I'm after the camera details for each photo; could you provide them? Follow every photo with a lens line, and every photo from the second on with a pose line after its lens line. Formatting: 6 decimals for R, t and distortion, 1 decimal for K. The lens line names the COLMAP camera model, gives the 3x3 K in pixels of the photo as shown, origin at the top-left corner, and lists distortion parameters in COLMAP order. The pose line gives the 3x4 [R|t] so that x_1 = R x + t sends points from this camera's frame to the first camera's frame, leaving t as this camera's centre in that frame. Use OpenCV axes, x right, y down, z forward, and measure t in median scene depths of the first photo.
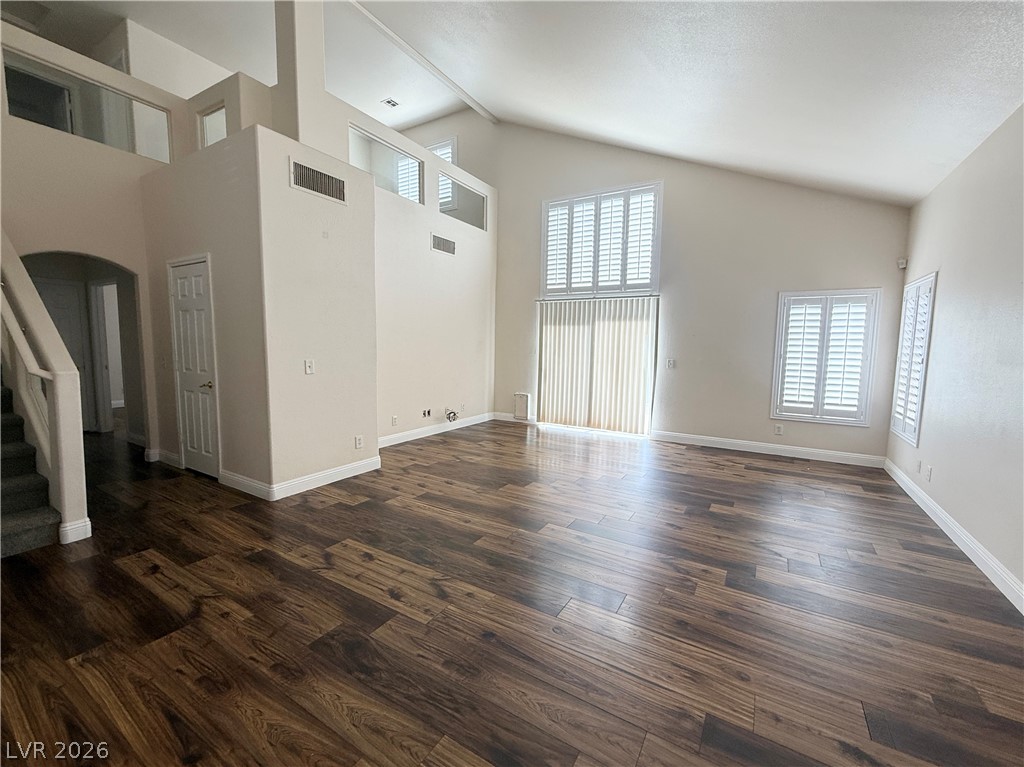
lens RADIAL K [[417.8, 0, 510.1], [0, 417.8, 384.2], [0, 0, 1]] dist [0.002601, 0.000190]
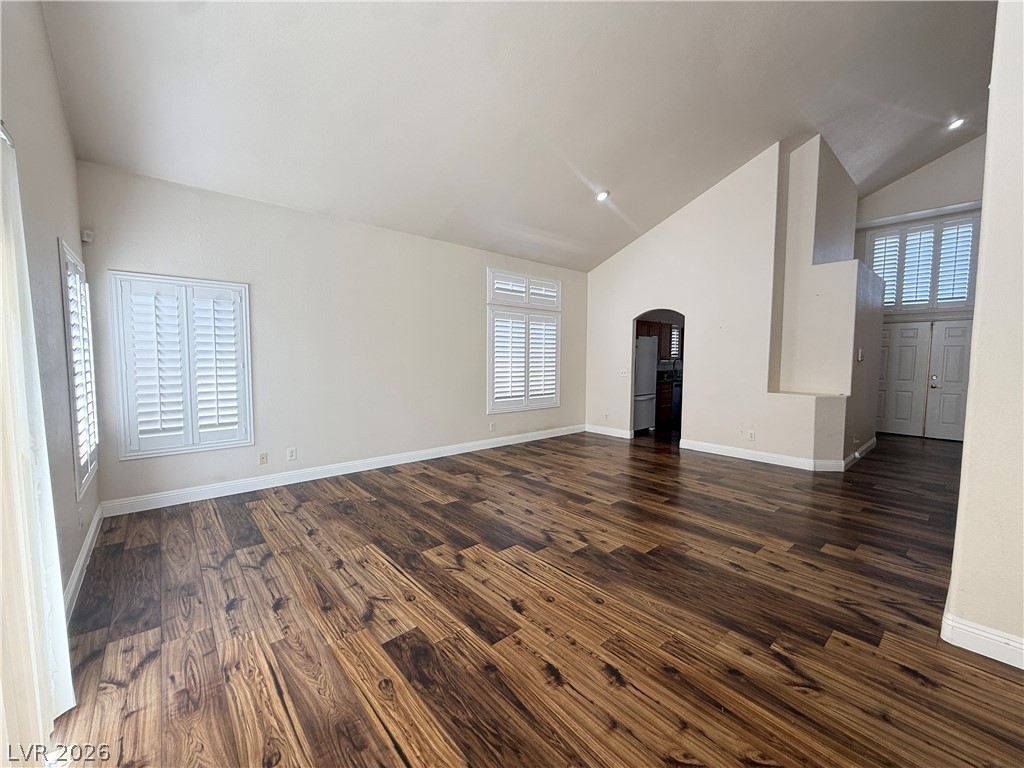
lens RADIAL K [[417.8, 0, 510.1], [0, 417.8, 384.7], [0, 0, 1]] dist [0.002601, 0.000190]
pose [[-0.953657, -0.044174, 0.297635, 0.017197], [0.005910, 0.986224, 0.165310, -0.169884], [-0.300838, 0.159408, -0.940258, 1.715865]]
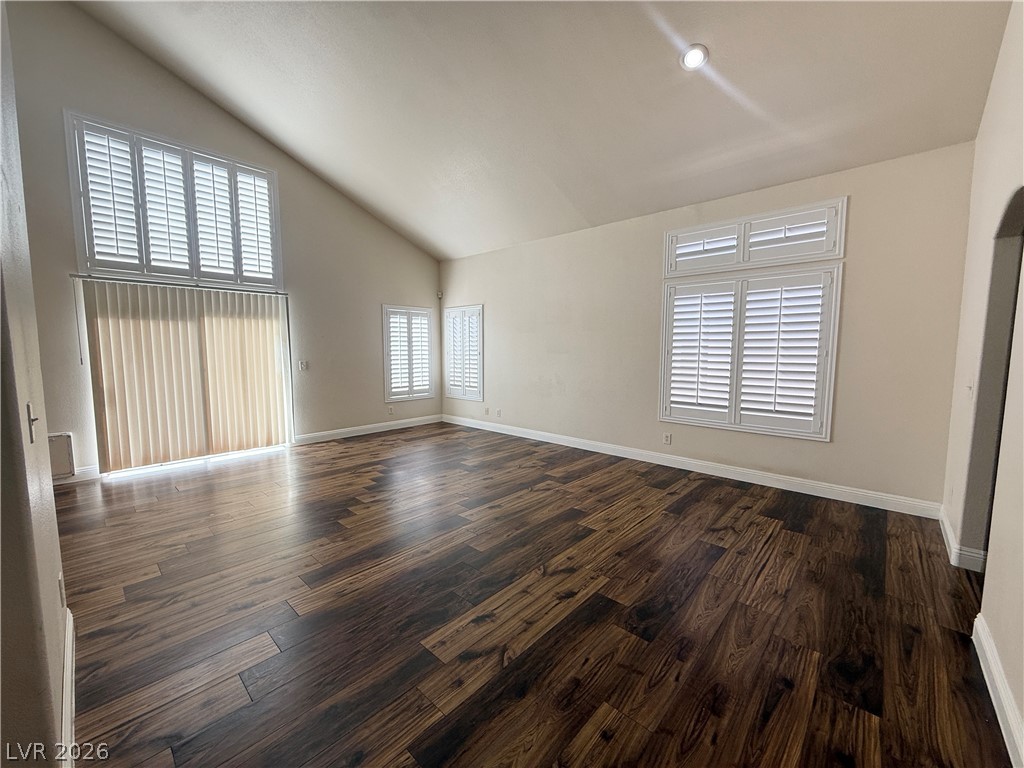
lens RADIAL K [[408.1, 0, 501.8], [0, 408.1, 382.0], [0, 0, 1]] dist [0.001470, 0.000141]
pose [[0.215462, -0.097275, 0.971655, -0.681434], [0.097591, 0.992190, 0.077690, -0.058429], [-0.971623, 0.078085, 0.223273, 0.496713]]
